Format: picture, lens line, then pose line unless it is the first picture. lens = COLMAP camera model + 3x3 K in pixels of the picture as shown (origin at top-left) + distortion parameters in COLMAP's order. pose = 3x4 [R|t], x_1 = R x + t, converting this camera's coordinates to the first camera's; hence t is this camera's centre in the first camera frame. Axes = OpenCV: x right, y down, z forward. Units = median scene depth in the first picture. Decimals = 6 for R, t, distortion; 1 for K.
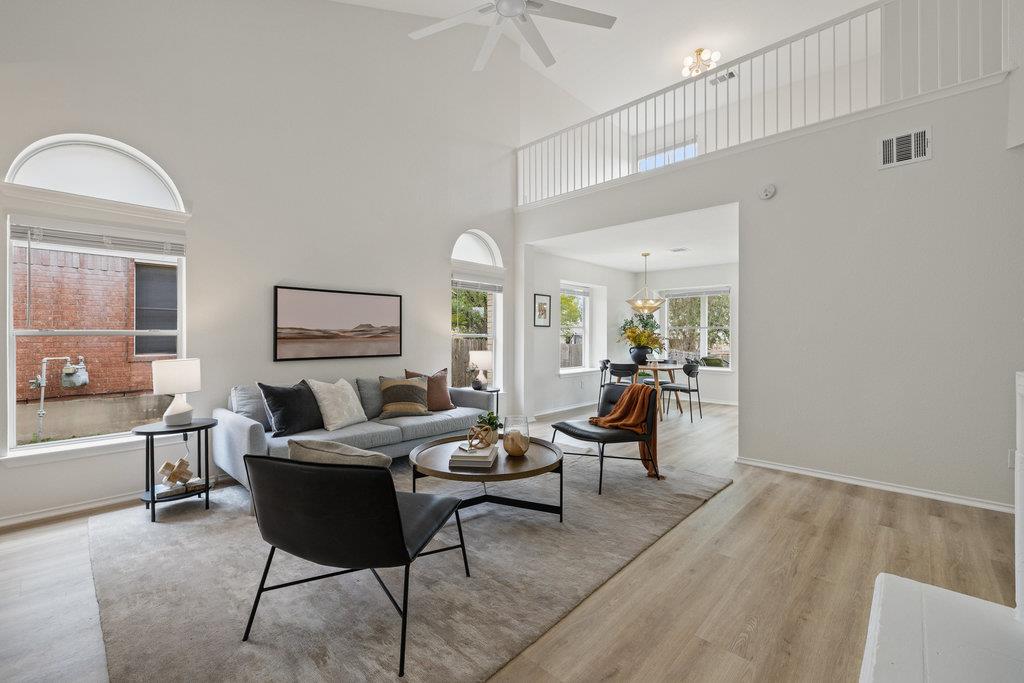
lens RADIAL K [[431.2, 0, 505.6], [0, 431.2, 336.1], [0, 0, 1]] dist [0.000107, -0.000059]
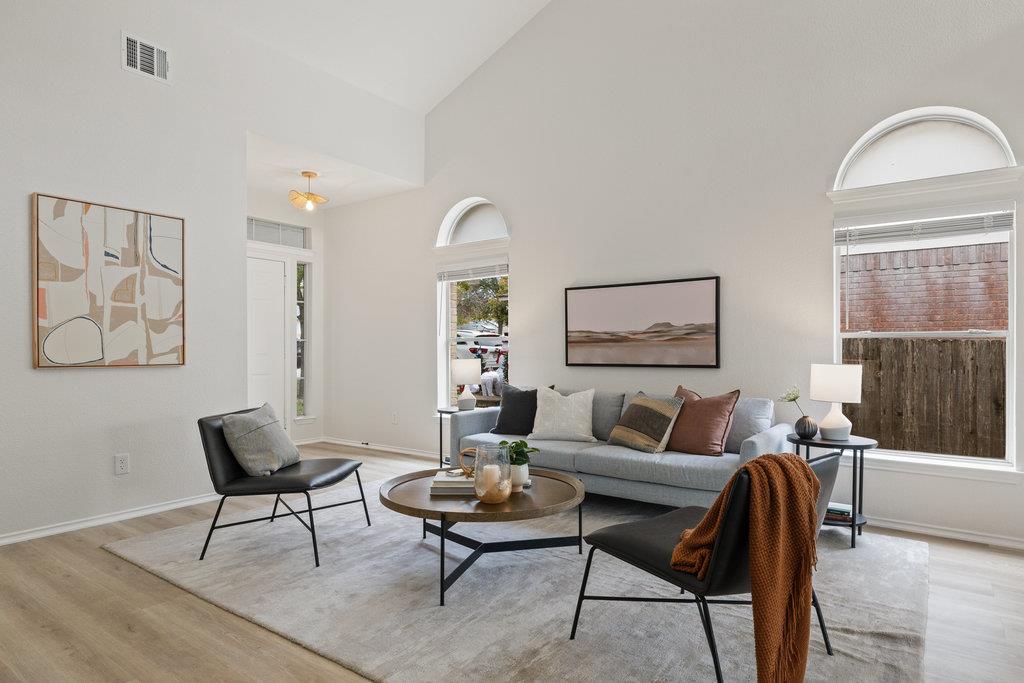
lens RADIAL K [[576.5, 0, 512.3], [0, 576.5, 353.6], [0, 0, 1]] dist [0.004623, -0.001660]
pose [[0.133497, 0.004090, -0.991041, 0.671958], [-0.000088, 0.999992, 0.004115, 0.023382], [0.991049, -0.000462, 0.133496, 0.643786]]
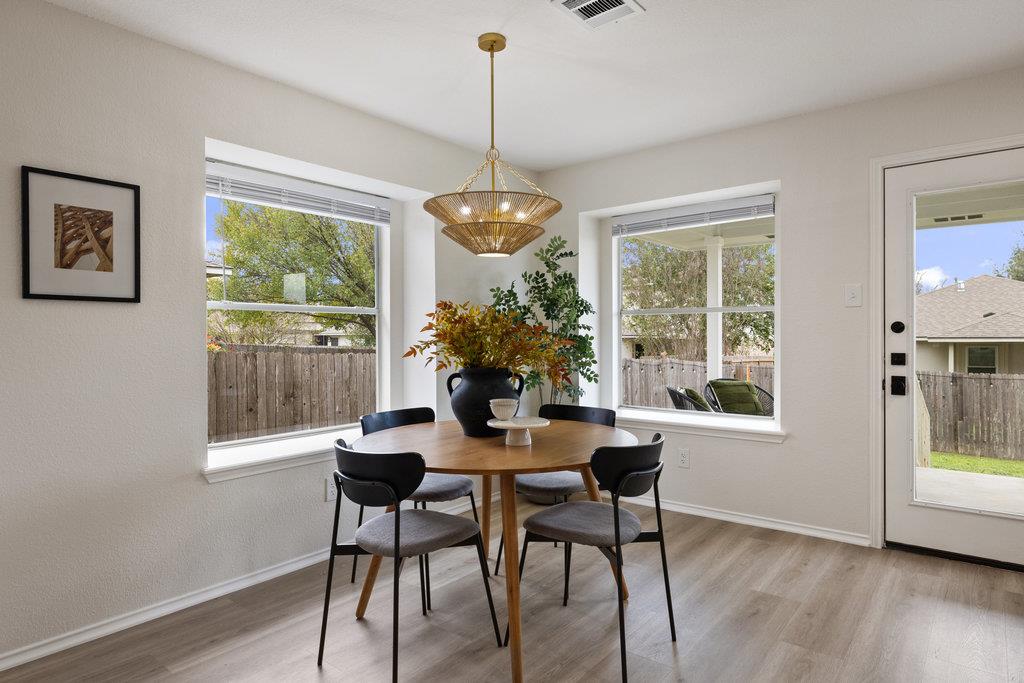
lens RADIAL K [[576.5, 0, 505.0], [0, 576.5, 337.5], [0, 0, 1]] dist [0.004623, -0.001660]
pose [[0.997824, -0.008710, 0.065358, 0.496526], [0.008487, 0.999957, 0.003680, 0.001840], [-0.065387, -0.003117, 0.997855, 1.010574]]
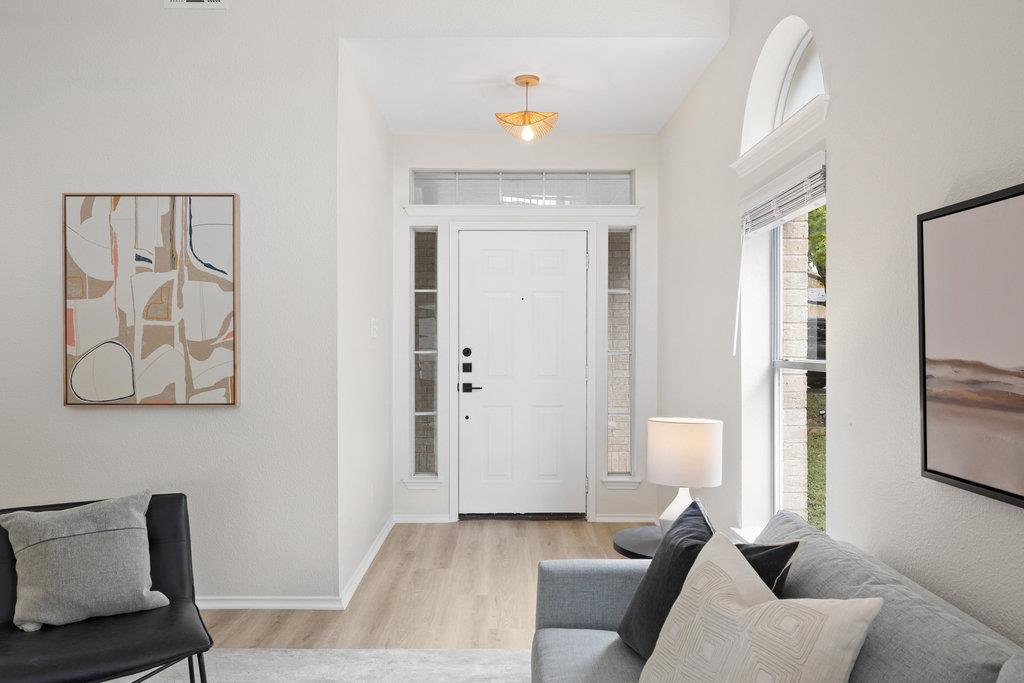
lens RADIAL K [[733.1, 0, 508.5], [0, 733.1, 346.0], [0, 0, 1]] dist [-0.005145, 0.001016]
pose [[-0.716334, 0.002072, -0.697755, 0.009895], [-0.002890, 0.999978, 0.005936, -0.028034], [0.697752, 0.006268, -0.716312, 1.055789]]
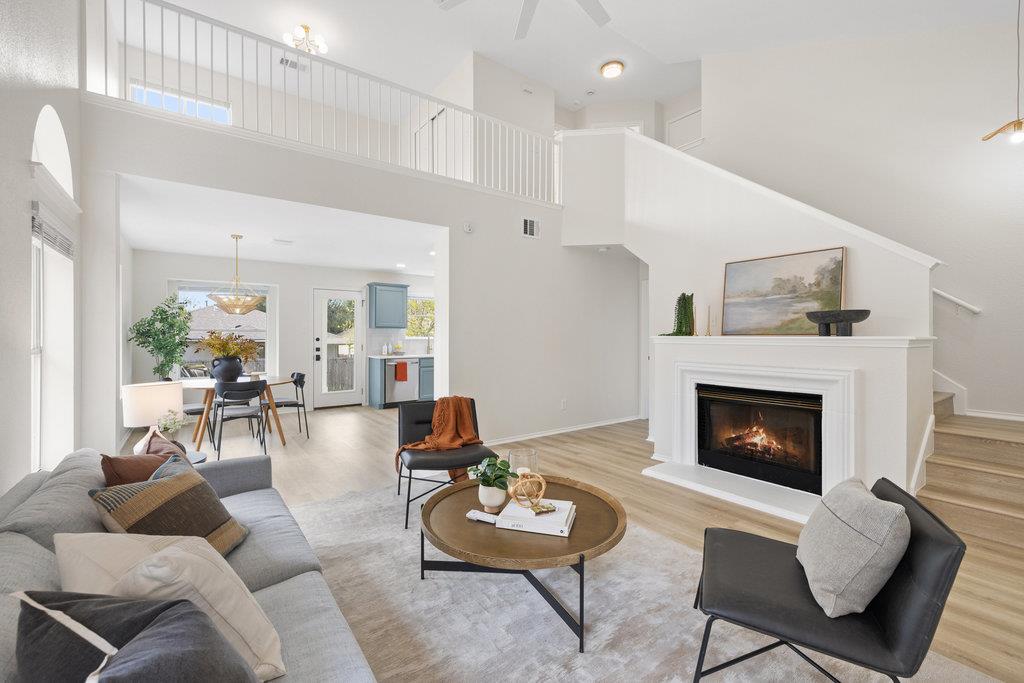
lens RADIAL K [[431.2, 0, 510.0], [0, 431.2, 339.7], [0, 0, 1]] dist [0.000107, -0.000059]
pose [[0.174024, -0.014198, 0.984639, -0.558532], [0.001590, 0.999899, 0.014137, -0.026830], [-0.984740, -0.000895, 0.174029, 0.630856]]
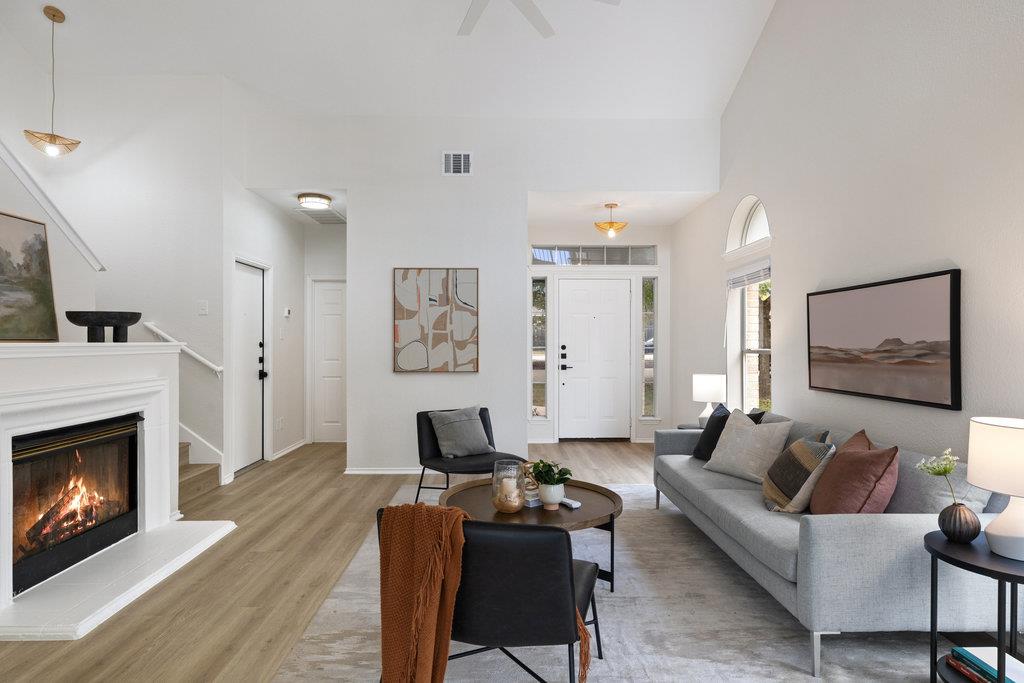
lens RADIAL K [[576.5, 0, 514.0], [0, 576.5, 339.7], [0, 0, 1]] dist [0.004623, -0.001660]
pose [[-0.704830, -0.006360, -0.709348, 0.543113], [-0.002878, 0.999977, -0.006107, -0.021642], [0.709371, -0.002263, -0.704832, 1.240587]]
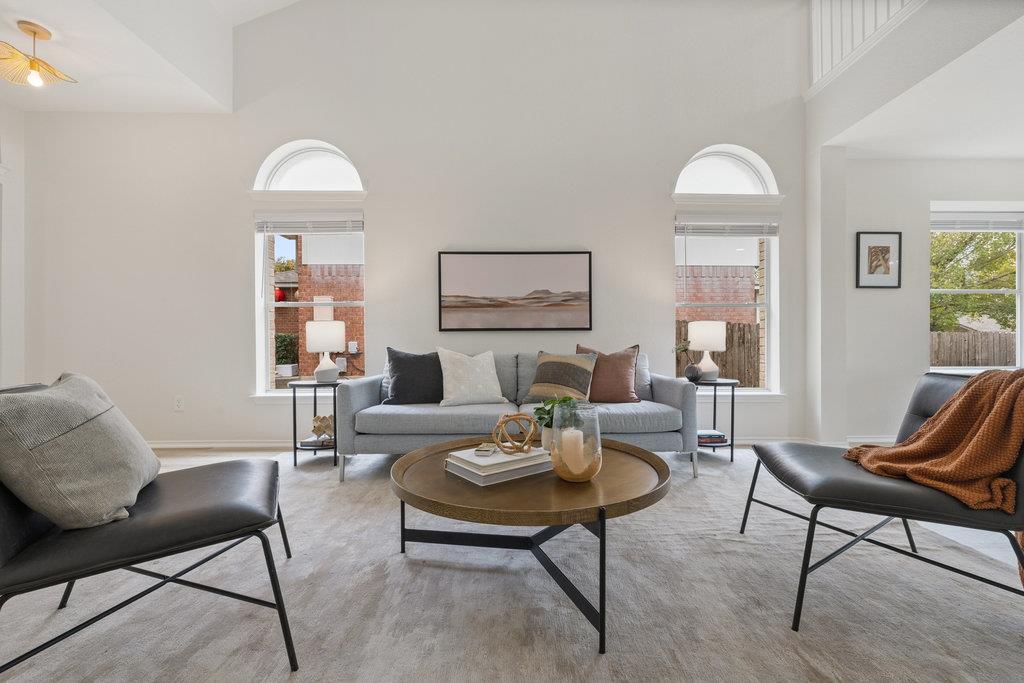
lens RADIAL K [[431.2, 0, 525.6], [0, 431.2, 343.7], [0, 0, 1]] dist [0.000107, -0.000059]
pose [[0.707772, -0.002096, -0.706438, 0.249727], [0.003869, 0.999992, 0.000909, 0.078731], [0.706430, -0.003376, 0.707774, 0.418950]]
